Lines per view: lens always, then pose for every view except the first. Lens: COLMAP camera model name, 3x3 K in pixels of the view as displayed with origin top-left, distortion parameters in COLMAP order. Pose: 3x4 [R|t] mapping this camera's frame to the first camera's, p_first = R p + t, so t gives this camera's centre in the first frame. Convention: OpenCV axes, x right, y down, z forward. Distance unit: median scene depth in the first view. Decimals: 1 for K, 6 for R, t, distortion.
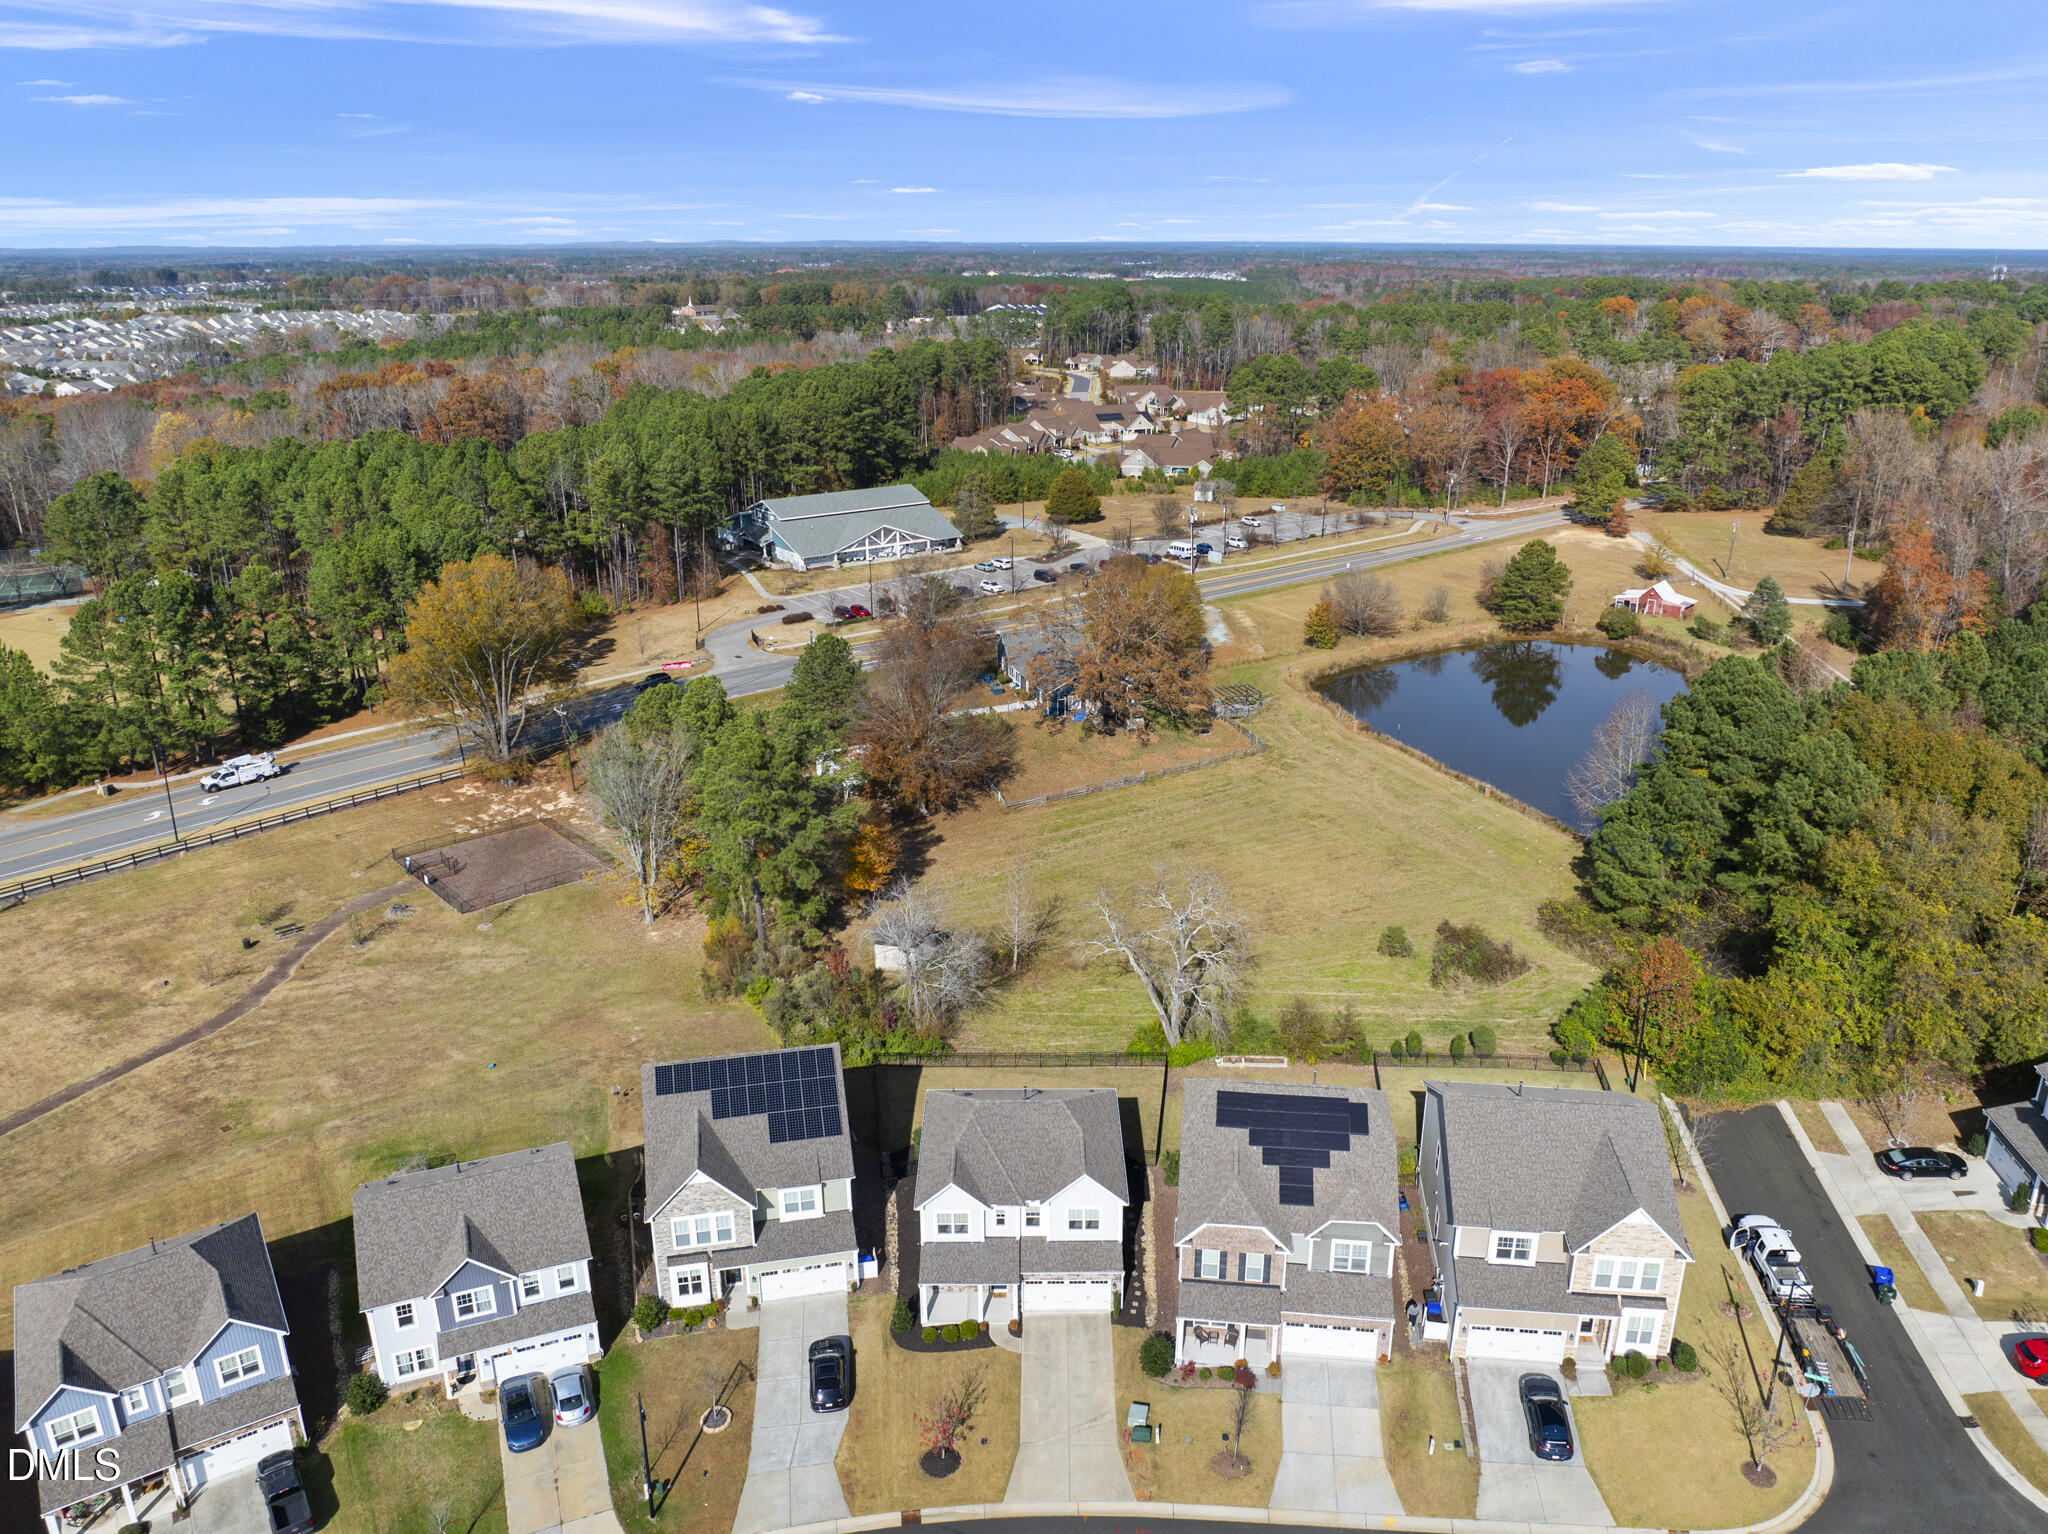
lens RADIAL K [[1478.2, 0, 1024.9], [0, 1478.2, 740.7], [0, 0, 1]] dist [-0.044279, 0.009592]
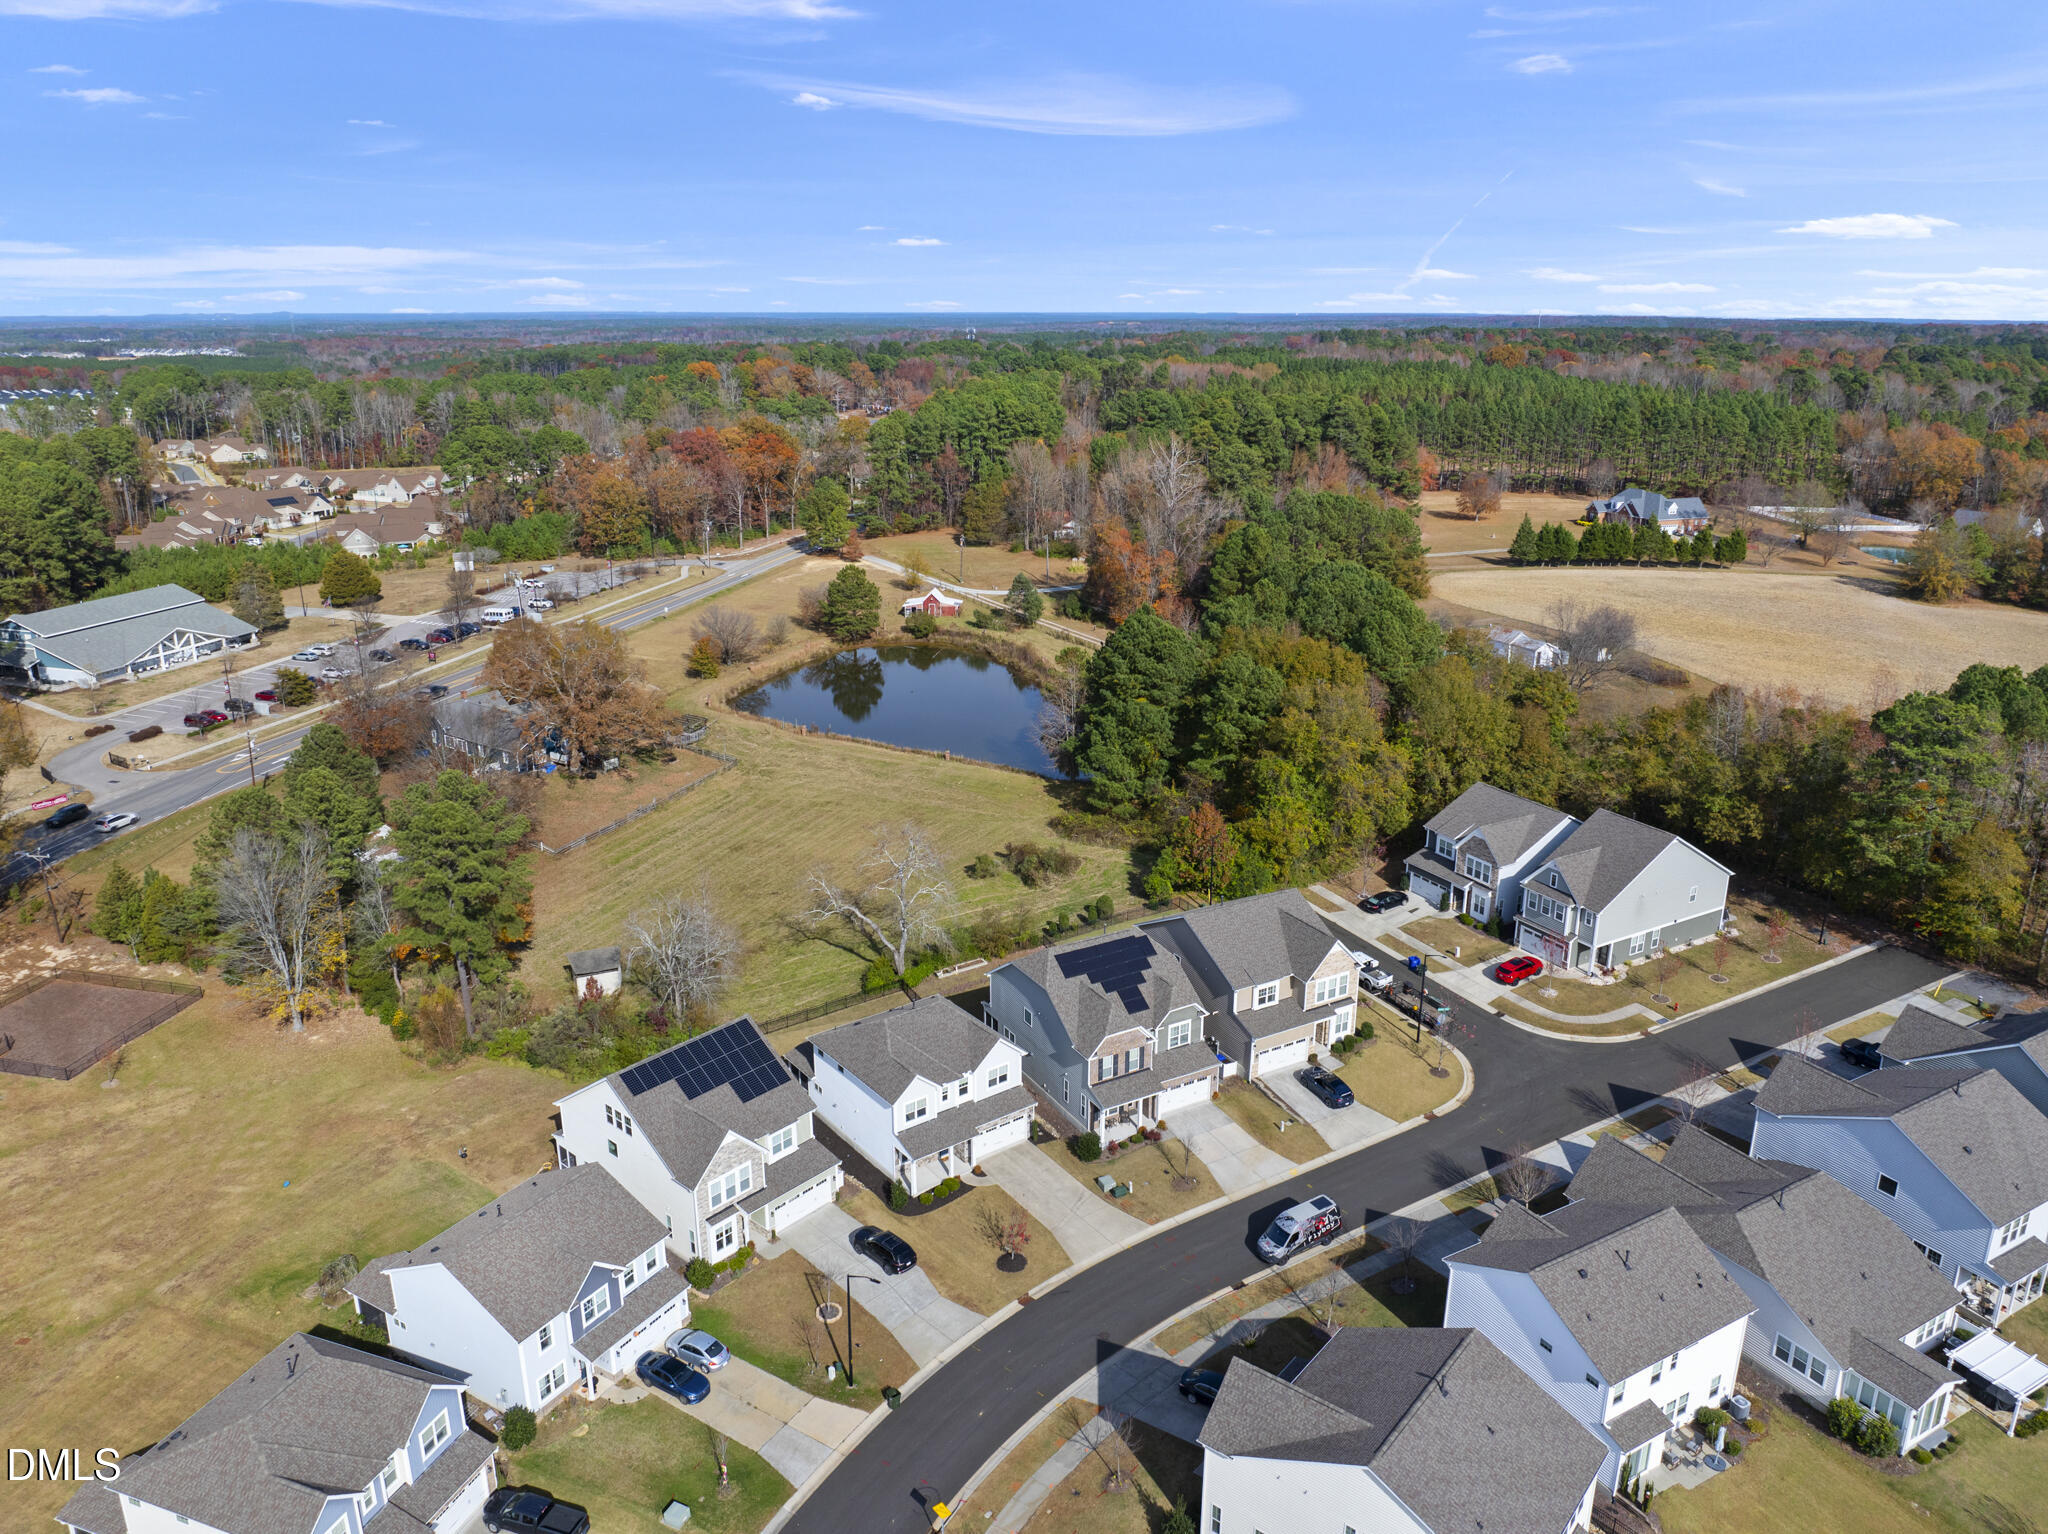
lens RADIAL K [[1445.1, 0, 1024.0], [0, 1445.1, 767.0], [0, 0, 1]] dist [-0.040578, -0.005304]
pose [[0.797047, -0.177178, 0.577342, -0.552424], [0.188779, 0.981184, 0.040493, 0.009473], [-0.573653, 0.076715, 0.815498, -0.062695]]
